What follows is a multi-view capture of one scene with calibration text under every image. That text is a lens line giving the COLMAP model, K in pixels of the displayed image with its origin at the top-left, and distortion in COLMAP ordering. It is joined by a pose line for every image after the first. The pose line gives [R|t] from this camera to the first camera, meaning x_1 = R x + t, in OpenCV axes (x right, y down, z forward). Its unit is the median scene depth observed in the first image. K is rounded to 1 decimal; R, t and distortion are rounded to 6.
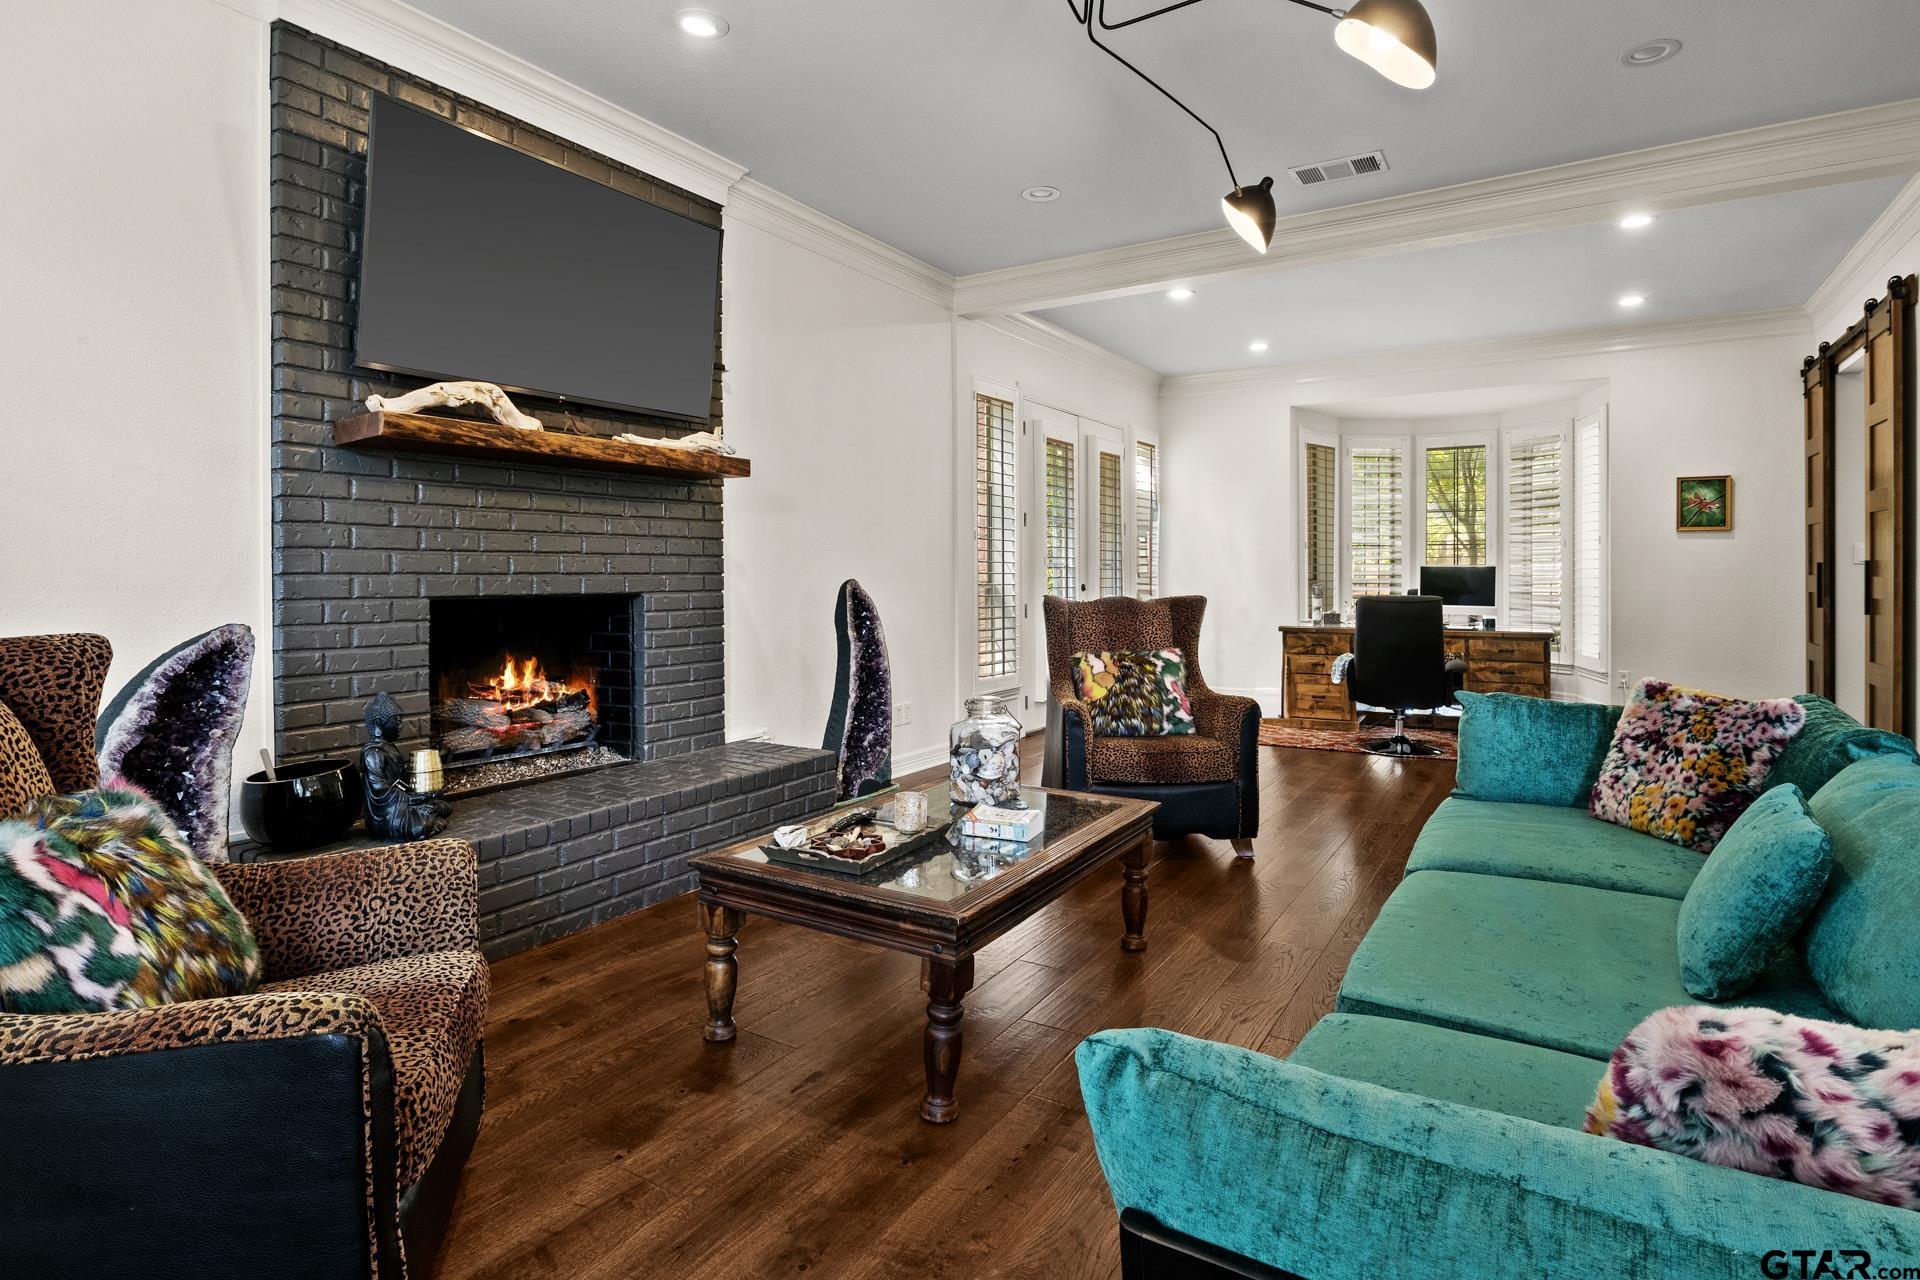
lens RADIAL K [[975.0, 0, 954.3], [0, 975.0, 571.1], [0, 0, 1]] dist [-0.001087, 0.000080]
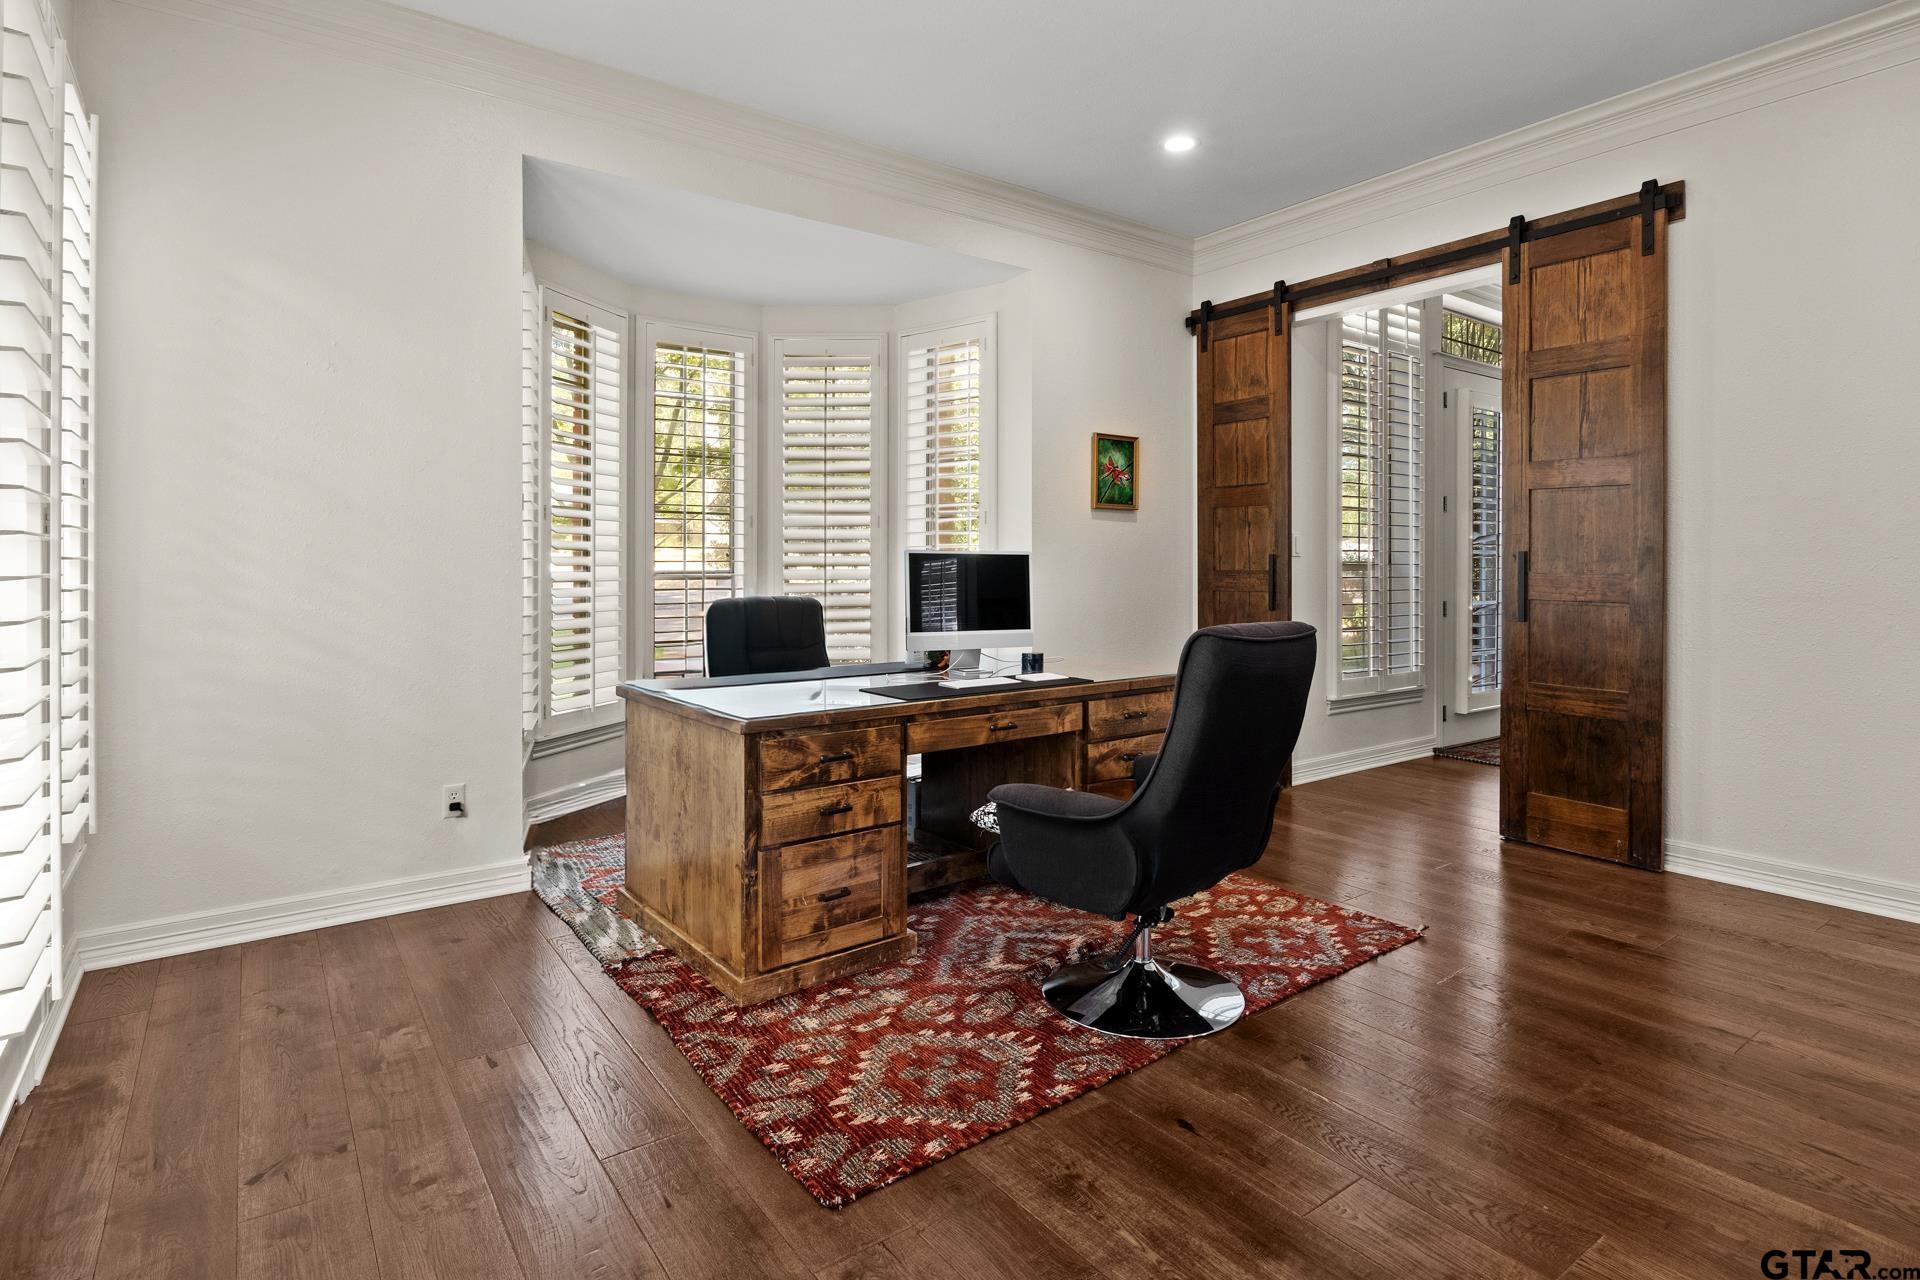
lens RADIAL K [[975.0, 0, 954.3], [0, 975.0, 571.1], [0, 0, 1]] dist [-0.001087, 0.000080]
pose [[0.365973, -0.003277, 0.930620, 0.041255], [-0.003910, 0.999980, 0.005059, 0.001775], [-0.930617, -0.005490, 0.365953, 0.843009]]
